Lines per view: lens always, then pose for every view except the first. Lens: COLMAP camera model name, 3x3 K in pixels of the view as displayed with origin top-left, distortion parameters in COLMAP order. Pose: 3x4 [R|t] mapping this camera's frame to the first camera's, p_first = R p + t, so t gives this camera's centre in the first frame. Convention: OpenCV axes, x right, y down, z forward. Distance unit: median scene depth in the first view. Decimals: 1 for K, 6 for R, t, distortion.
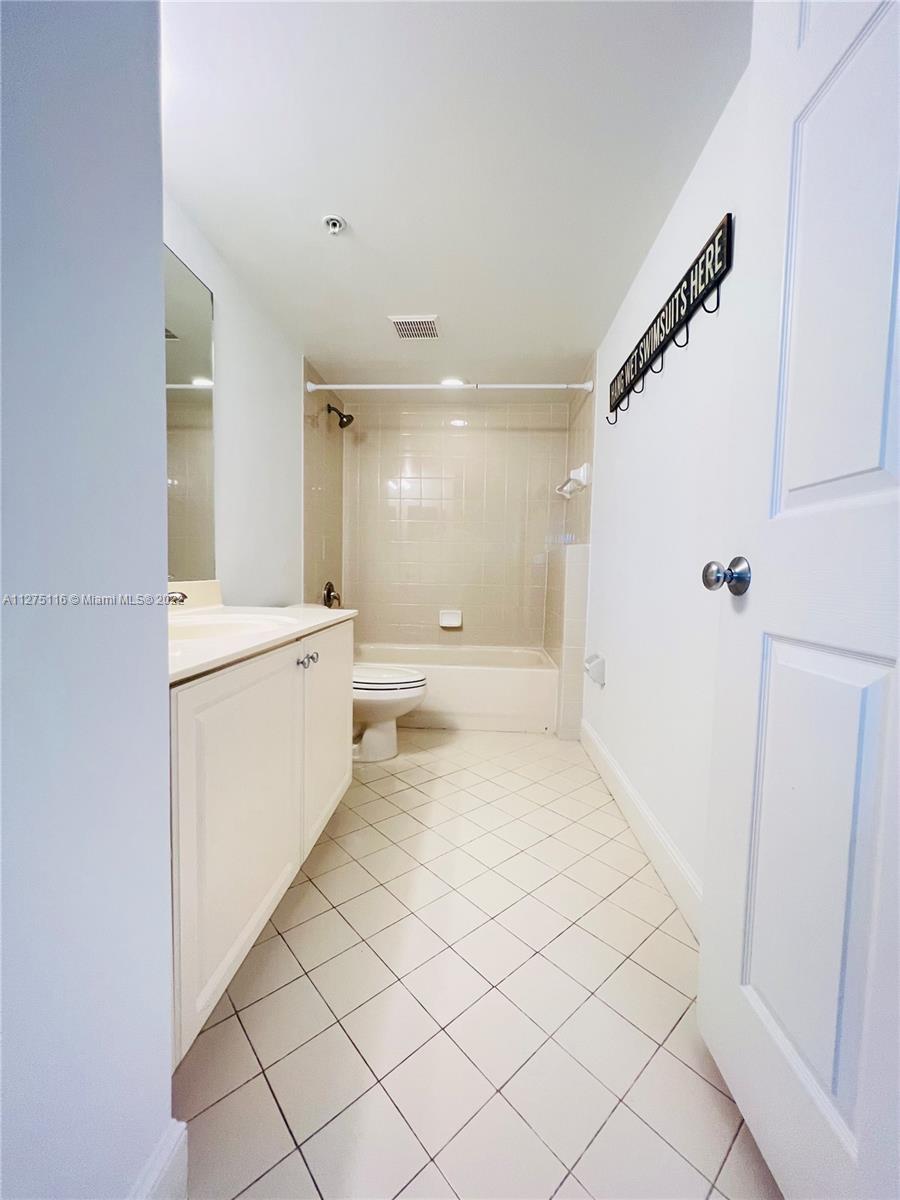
lens RADIAL K [[480.8, 0, 450.0], [0, 480.8, 600.0], [0, 0, 1]] dist [-0.001518, 0.000357]
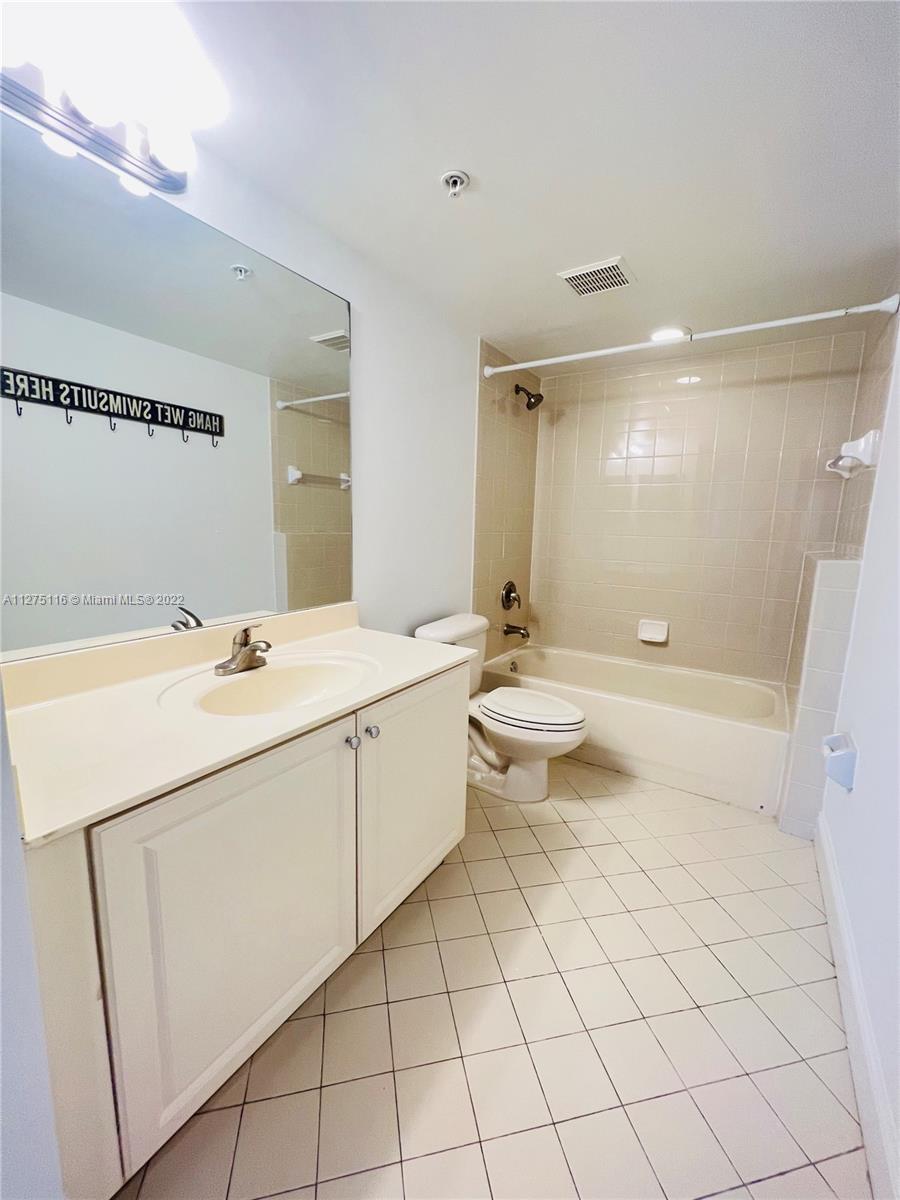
lens RADIAL K [[480.8, 0, 450.0], [0, 480.8, 600.0], [0, 0, 1]] dist [-0.001518, 0.000357]
pose [[0.873552, 0.075644, -0.480818, 0.113479], [-0.036012, 0.995187, 0.091141, -0.096182], [0.485397, -0.062301, 0.872071, 0.151610]]
